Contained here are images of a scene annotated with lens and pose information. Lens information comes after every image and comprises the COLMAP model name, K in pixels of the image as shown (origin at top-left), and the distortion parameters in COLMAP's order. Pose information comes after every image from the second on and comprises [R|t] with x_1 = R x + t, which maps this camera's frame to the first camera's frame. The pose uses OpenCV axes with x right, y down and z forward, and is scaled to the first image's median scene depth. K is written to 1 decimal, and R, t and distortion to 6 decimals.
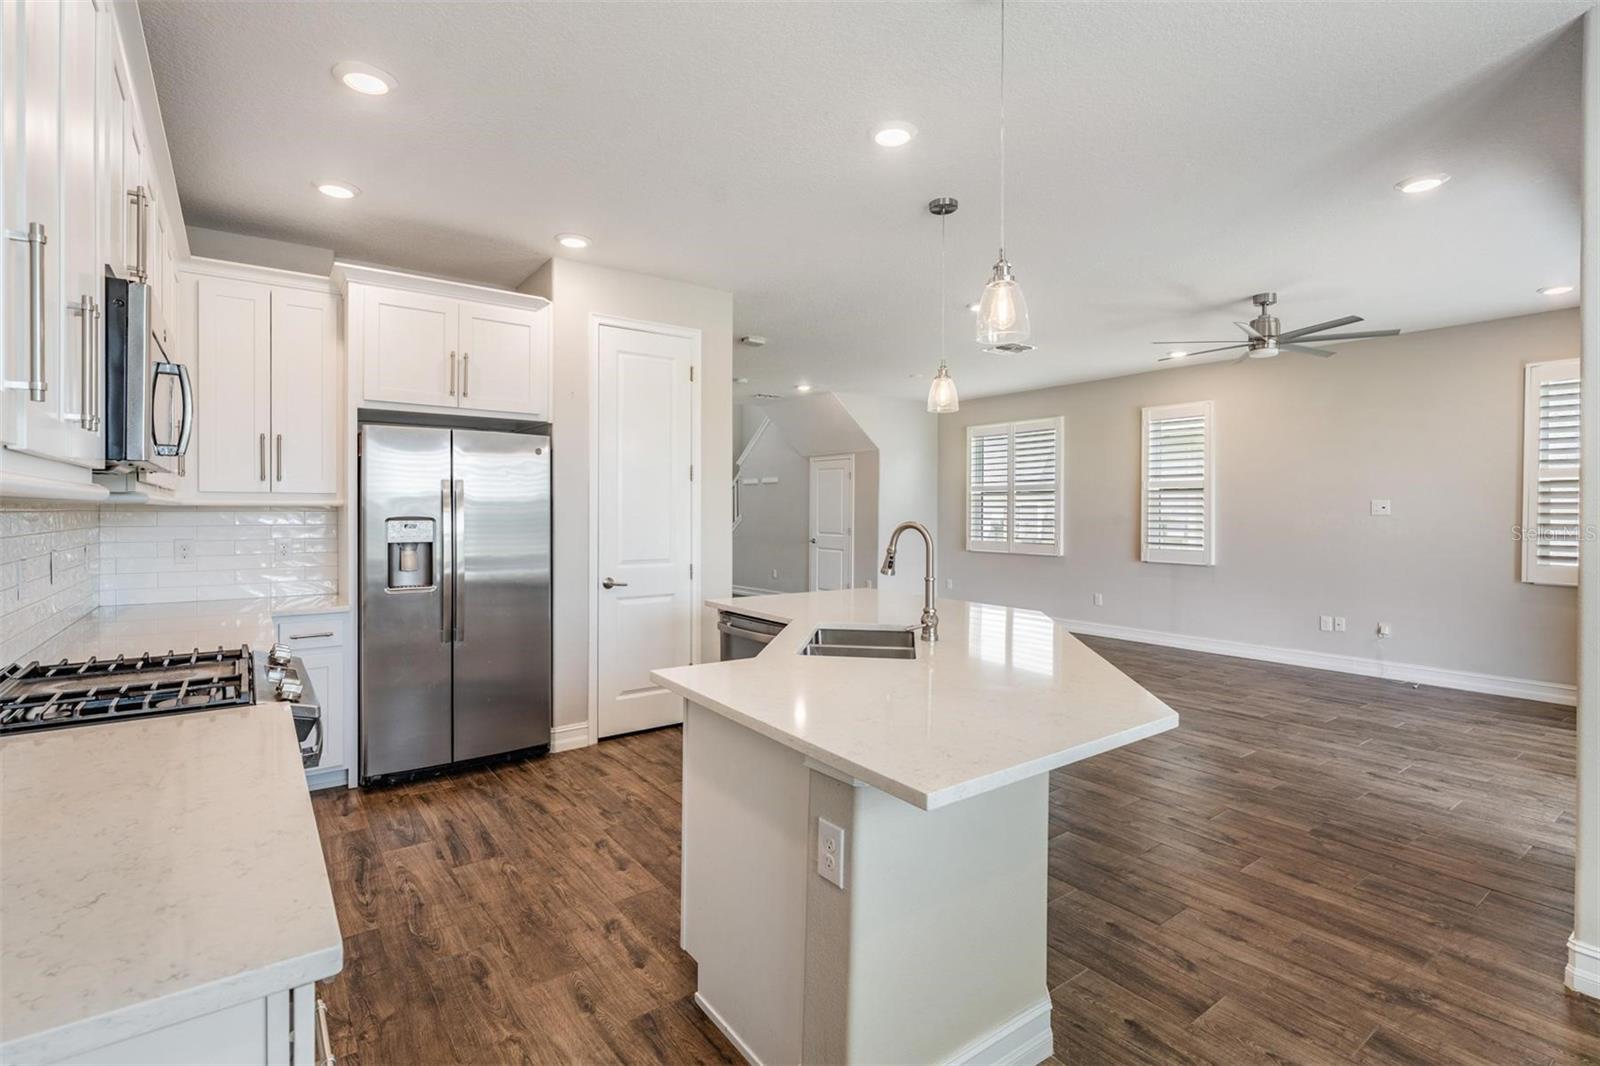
lens RADIAL K [[766.3, 0, 791.9], [0, 766.3, 512.1], [0, 0, 1]] dist [0.007550, -0.000057]
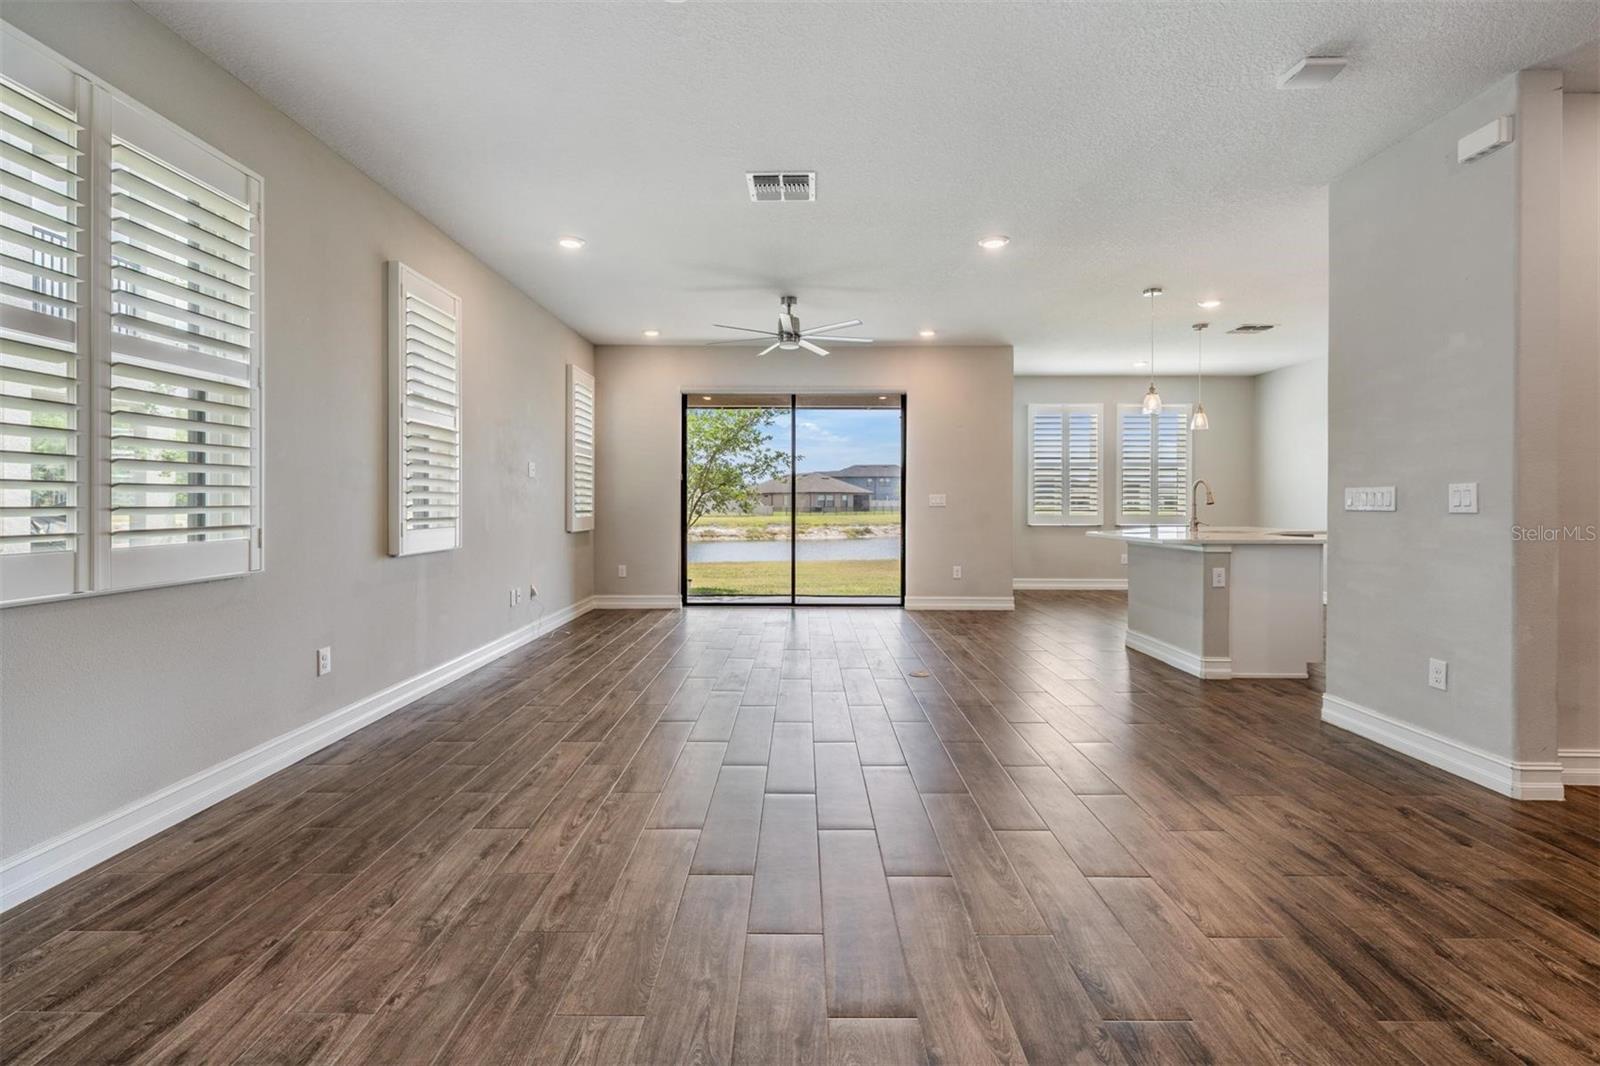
lens RADIAL K [[710.8, 0, 800.6], [0, 710.8, 503.7], [0, 0, 1]] dist [0.000299, 0.000678]
pose [[-0.803463, -0.003999, 0.595341, -0.101683], [-0.000967, 0.999985, 0.005413, 0.052372], [-0.595353, 0.003774, -0.803455, 2.471136]]
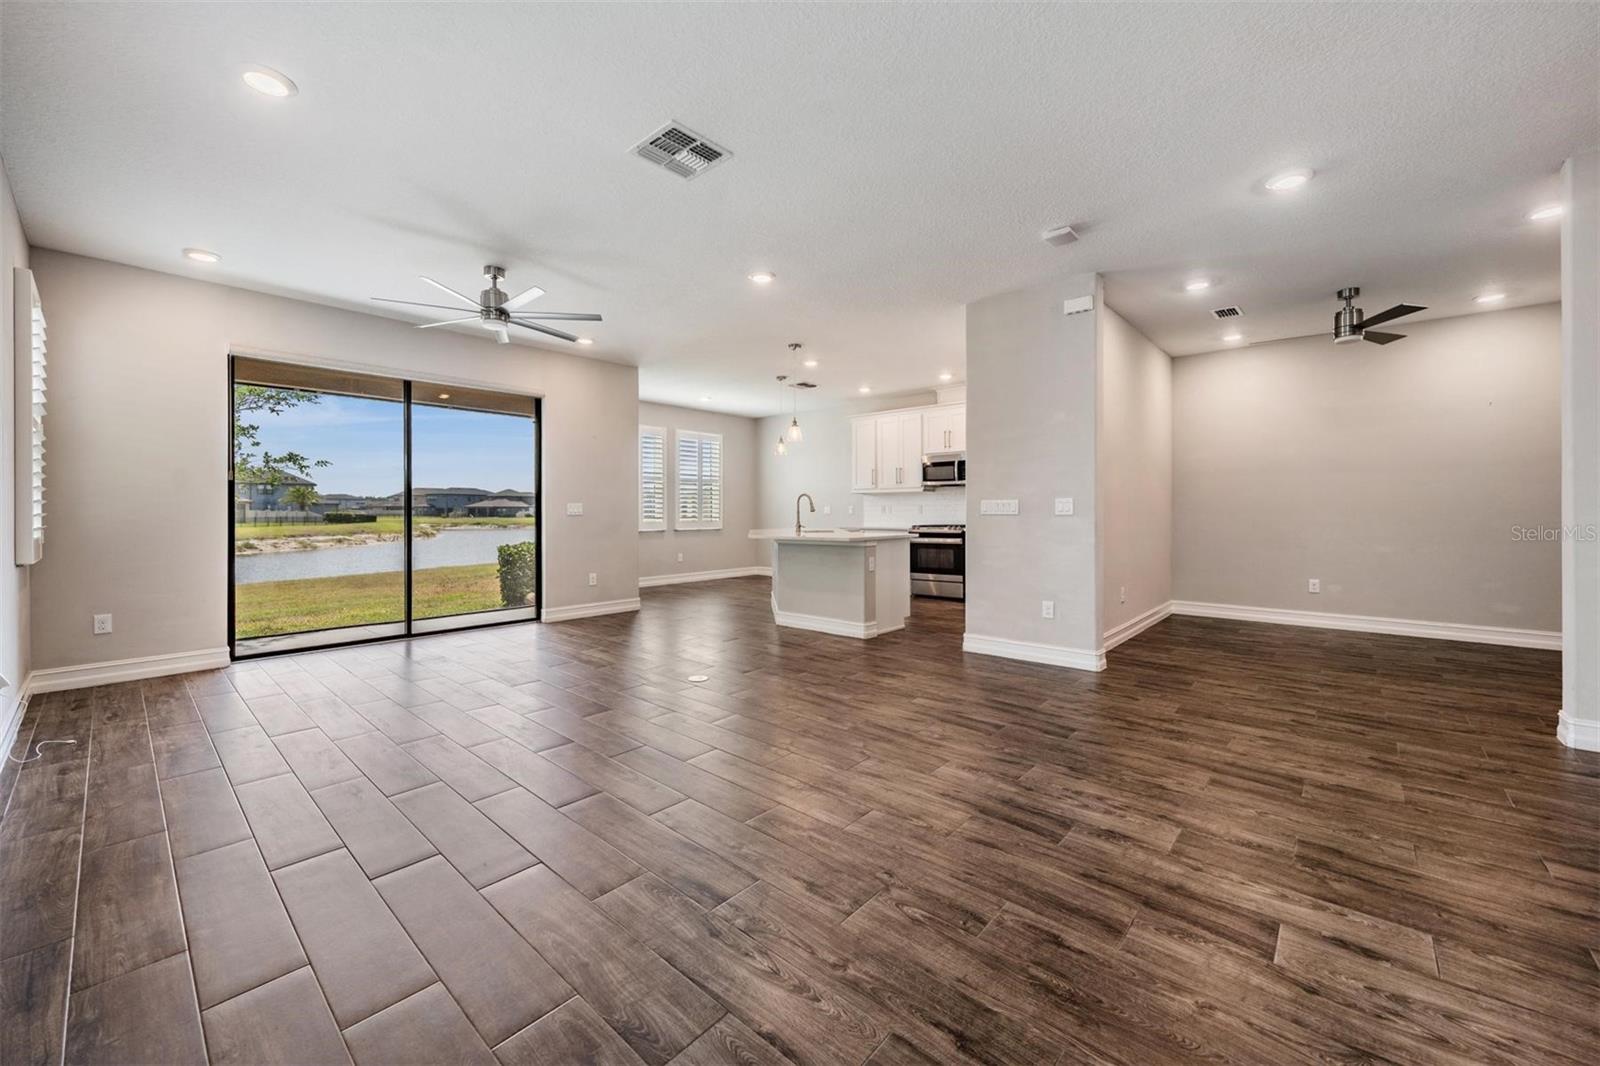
lens RADIAL K [[617.8, 0, 794.5], [0, 617.8, 512.2], [0, 0, 1]] dist [0.000229, 0.000124]
pose [[-0.978888, 0.001423, -0.204391, 0.504512], [0.000535, 0.999990, 0.004396, 0.054775], [0.204395, 0.004193, -0.978879, 2.463390]]
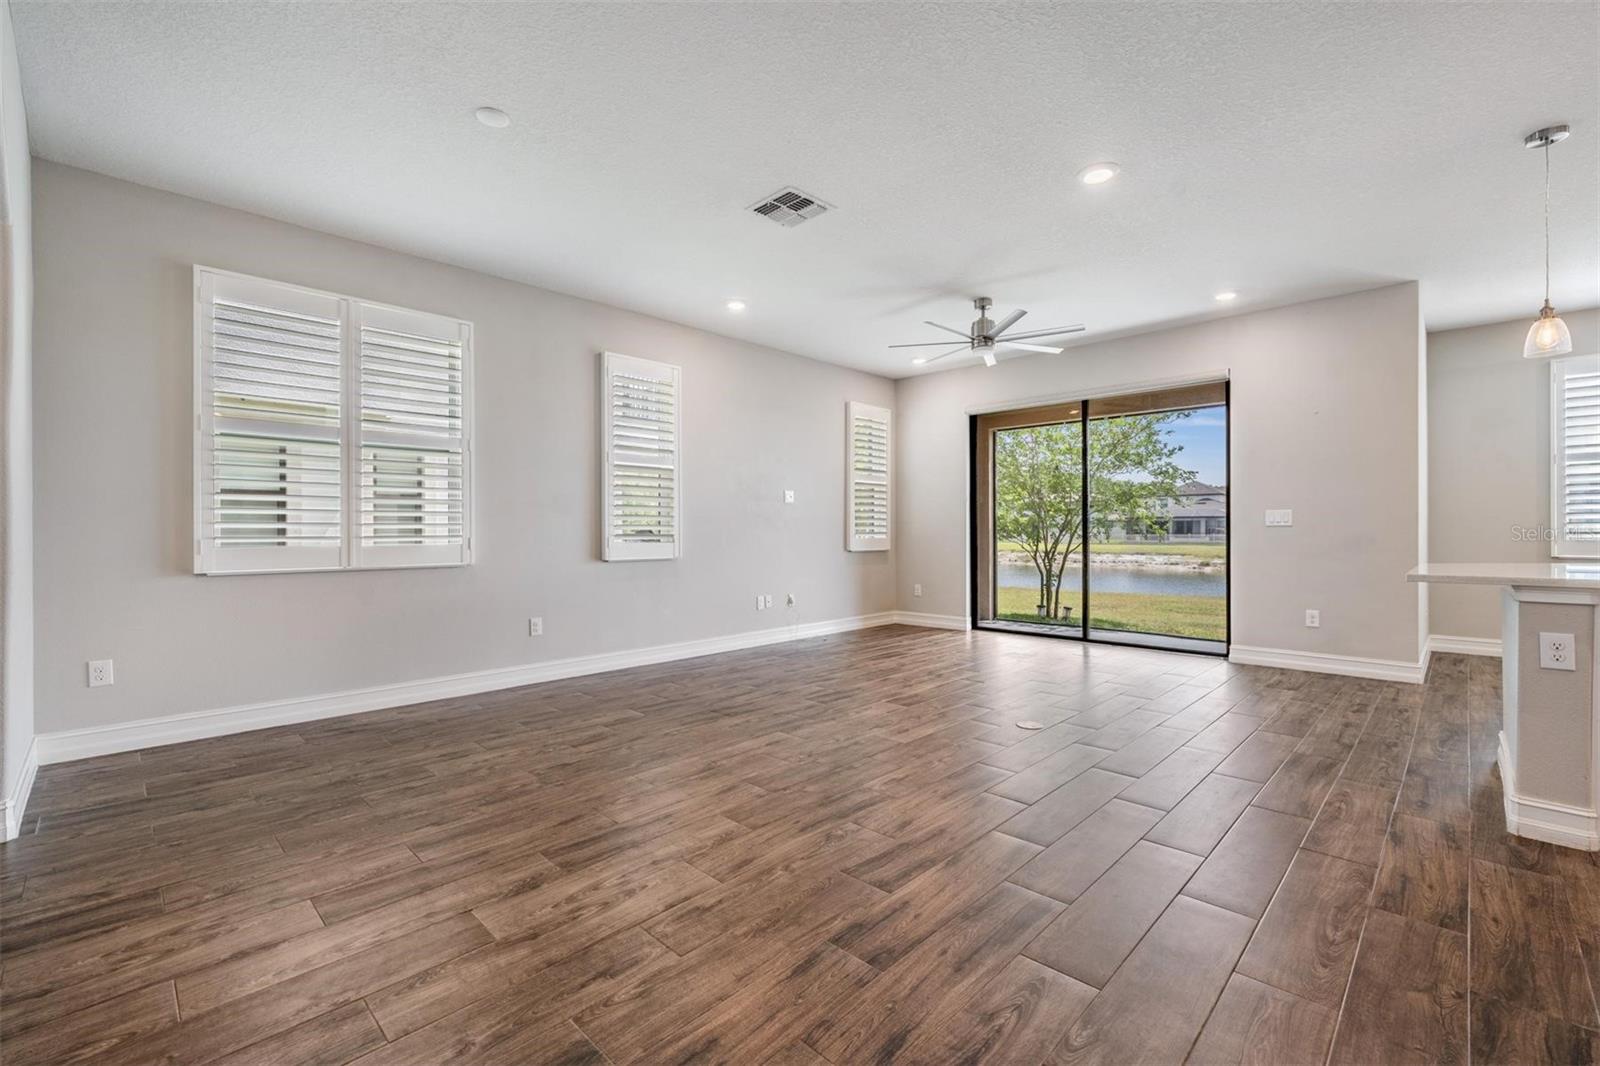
lens RADIAL K [[682.4, 0, 800.0], [0, 682.4, 533.0], [0, 0, 1]] dist [-0.001032, -0.000510]
pose [[-0.162329, -0.004430, 0.986727, -0.436292], [0.005215, 0.999972, 0.005347, 0.070957], [-0.986723, 0.006014, -0.162301, 1.860208]]
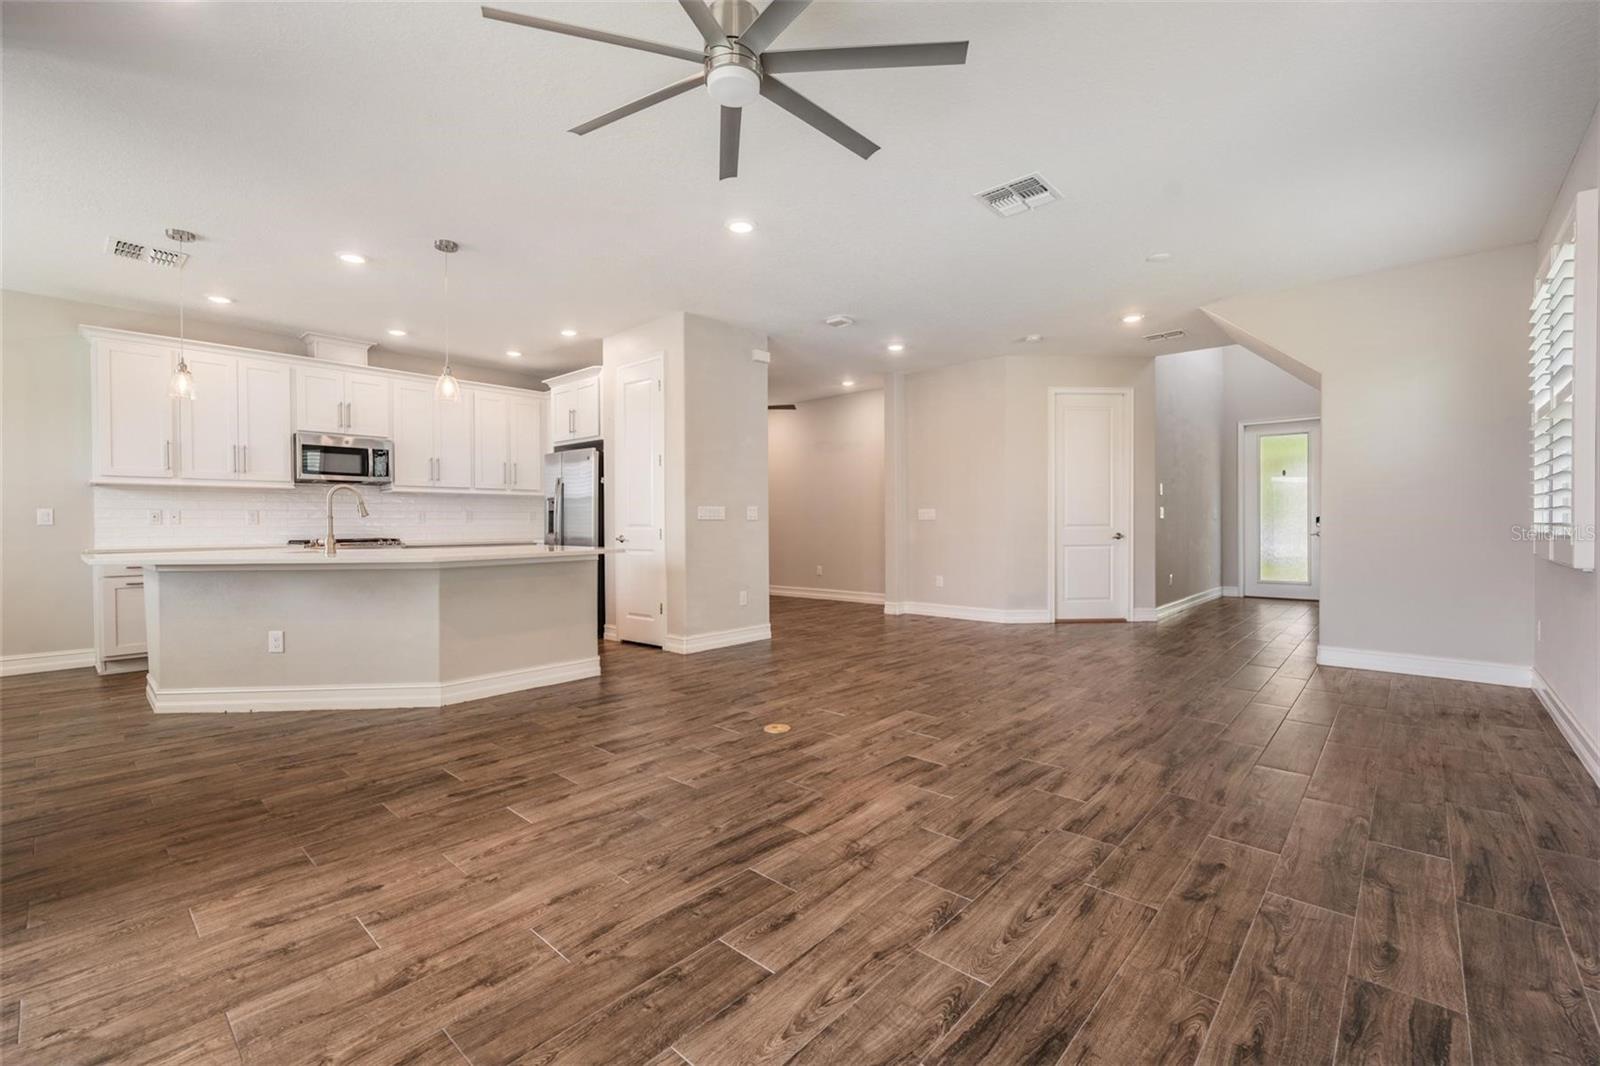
lens RADIAL K [[682.4, 0, 800.0], [0, 682.4, 533.0], [0, 0, 1]] dist [-0.001032, -0.000510]
pose [[0.189445, 0.011885, -0.981819, 1.339665], [0.002385, 0.999918, 0.012565, 0.075281], [0.981888, -0.004722, 0.189401, 1.250302]]
